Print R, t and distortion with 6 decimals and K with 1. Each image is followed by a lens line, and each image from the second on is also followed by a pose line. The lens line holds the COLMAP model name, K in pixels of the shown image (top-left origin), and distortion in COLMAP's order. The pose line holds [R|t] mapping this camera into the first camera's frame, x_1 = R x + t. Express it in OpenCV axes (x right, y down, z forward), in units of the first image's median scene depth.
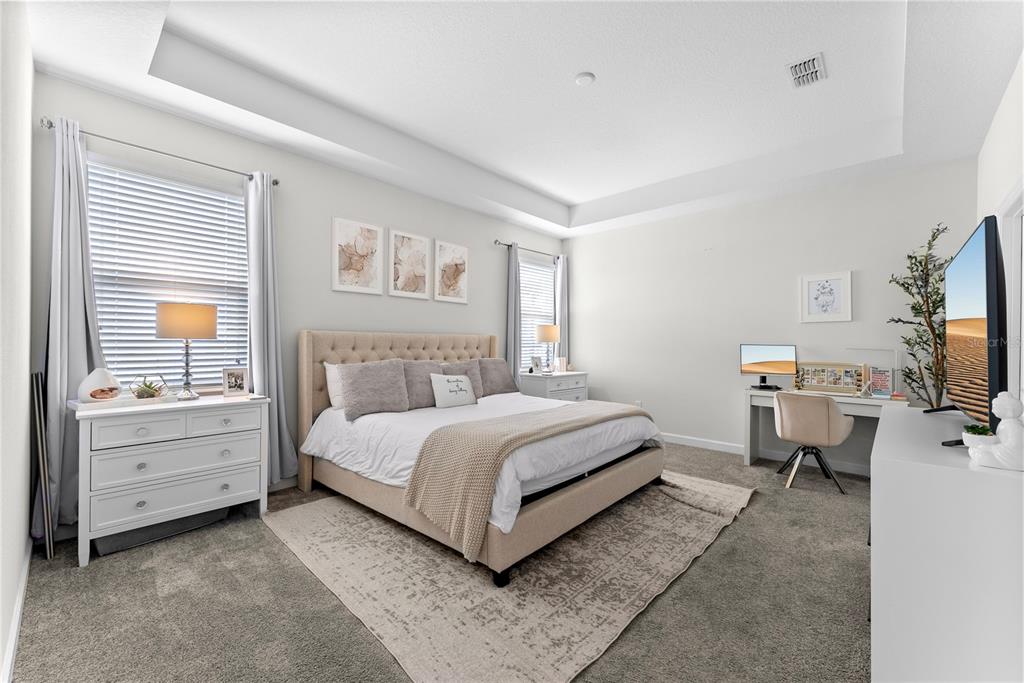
lens RADIAL K [[412.5, 0, 514.5], [0, 412.5, 341.8], [0, 0, 1]] dist [0.001941, 0.000107]
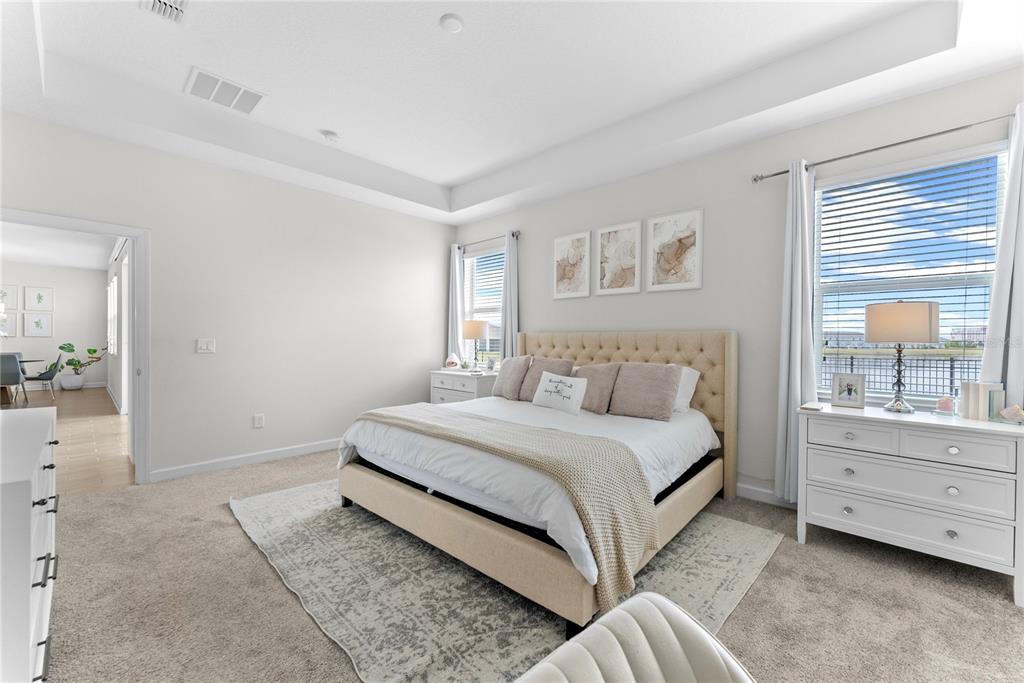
lens RADIAL K [[412.5, 0, 514.5], [0, 412.5, 341.8], [0, 0, 1]] dist [0.001941, 0.000107]
pose [[-0.013773, -0.008033, -0.999873, 0.763114], [-0.010790, 0.999911, -0.007884, 0.011706], [0.999847, 0.010680, -0.013859, 0.872840]]
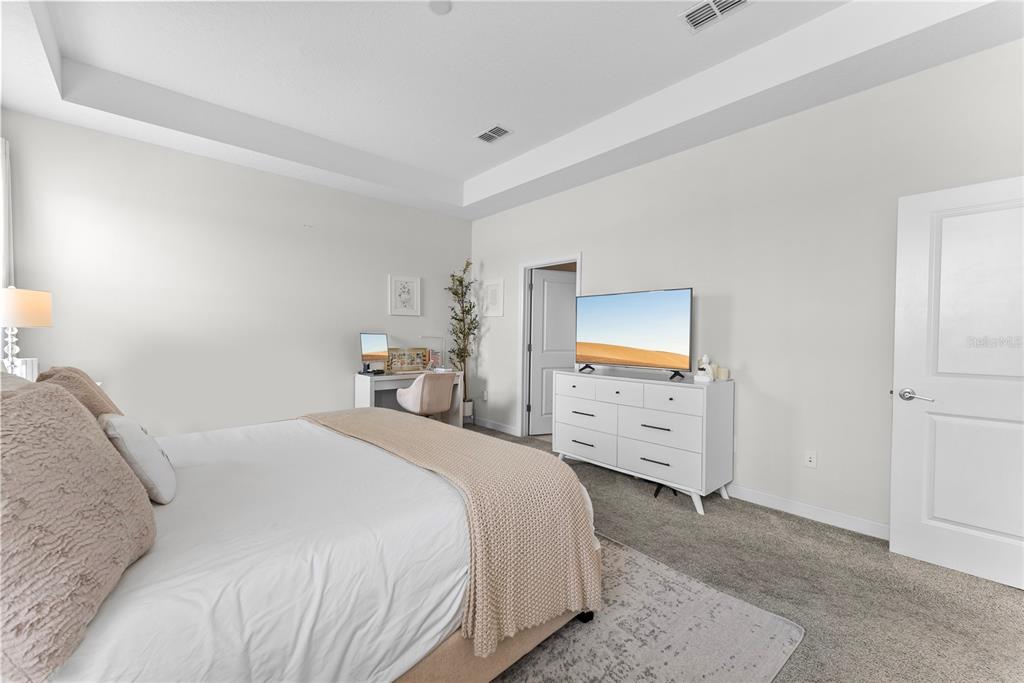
lens RADIAL K [[412.5, 0, 514.5], [0, 412.5, 341.8], [0, 0, 1]] dist [0.001941, 0.000107]
pose [[0.085435, -0.021655, 0.996108, -0.491206], [-0.016023, 0.999605, 0.023105, -0.002409], [-0.996215, -0.017934, 0.085054, 0.598966]]
